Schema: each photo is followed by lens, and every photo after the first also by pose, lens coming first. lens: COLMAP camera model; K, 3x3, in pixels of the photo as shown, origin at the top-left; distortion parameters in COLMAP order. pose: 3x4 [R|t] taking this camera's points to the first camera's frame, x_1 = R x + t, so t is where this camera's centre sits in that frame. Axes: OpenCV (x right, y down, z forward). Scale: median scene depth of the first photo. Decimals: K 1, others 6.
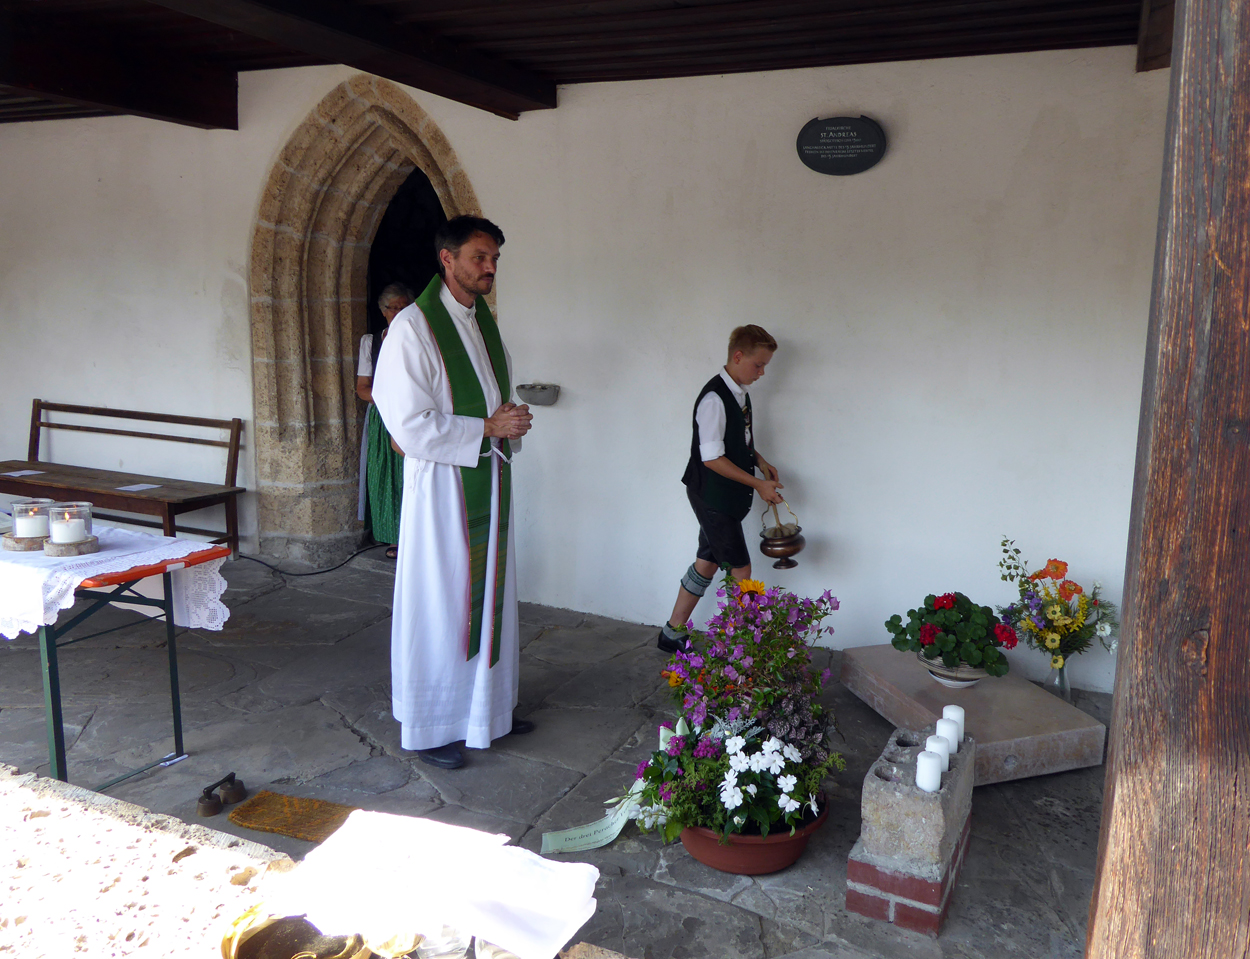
lens RADIAL K [[988.4, 0, 678.1], [0, 988.4, 448.6], [0, 0, 1]] dist [-0.020516, 0.010767]
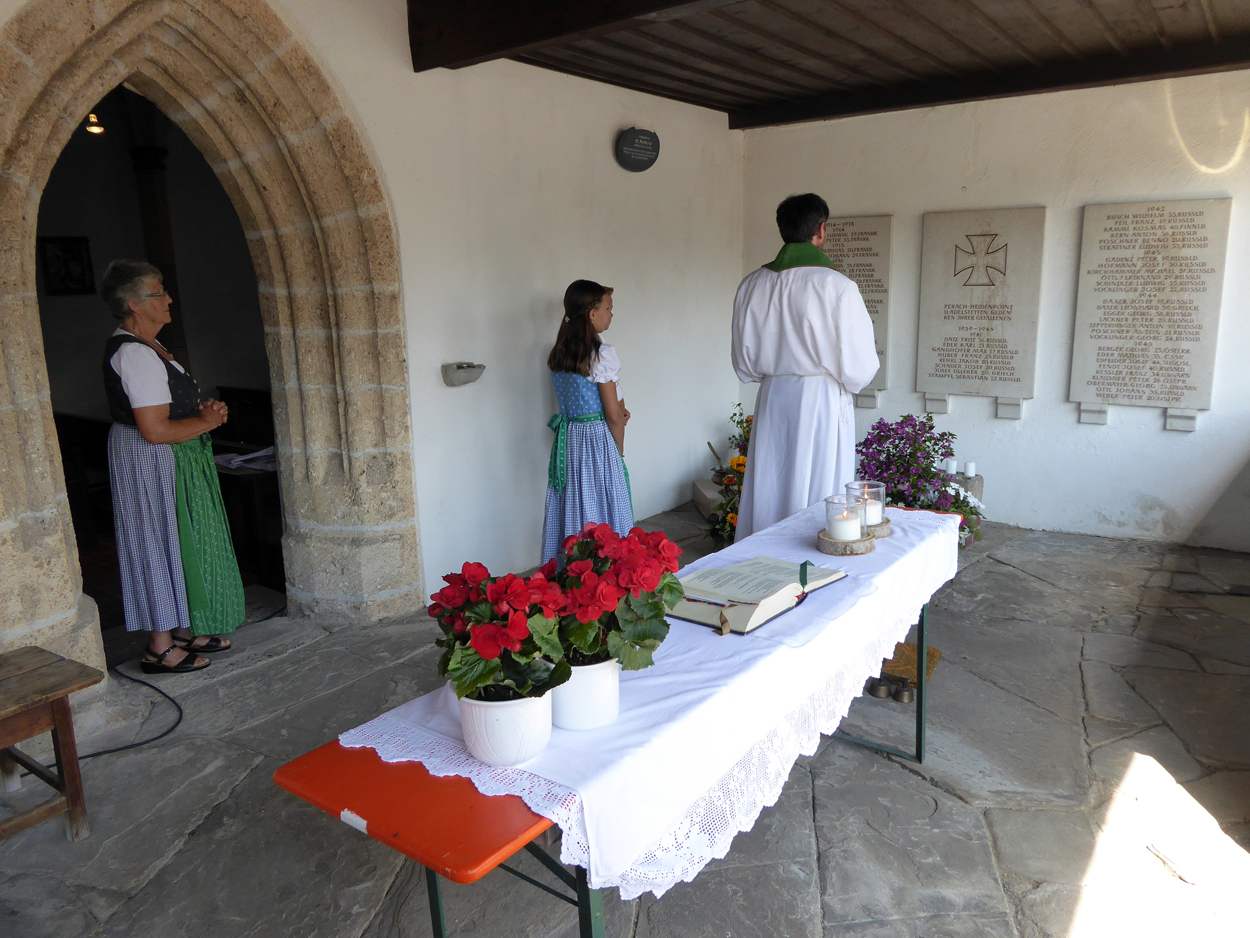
lens RADIAL K [[903.1, 0, 624.9], [0, 903.1, 474.8], [0, 0, 1]] dist [-0.025363, 0.002677]
pose [[0.222970, -0.235953, 0.945839, -1.271346], [0.183347, 0.963099, 0.197038, -0.138515], [-0.957428, 0.129483, 0.258003, 0.850452]]
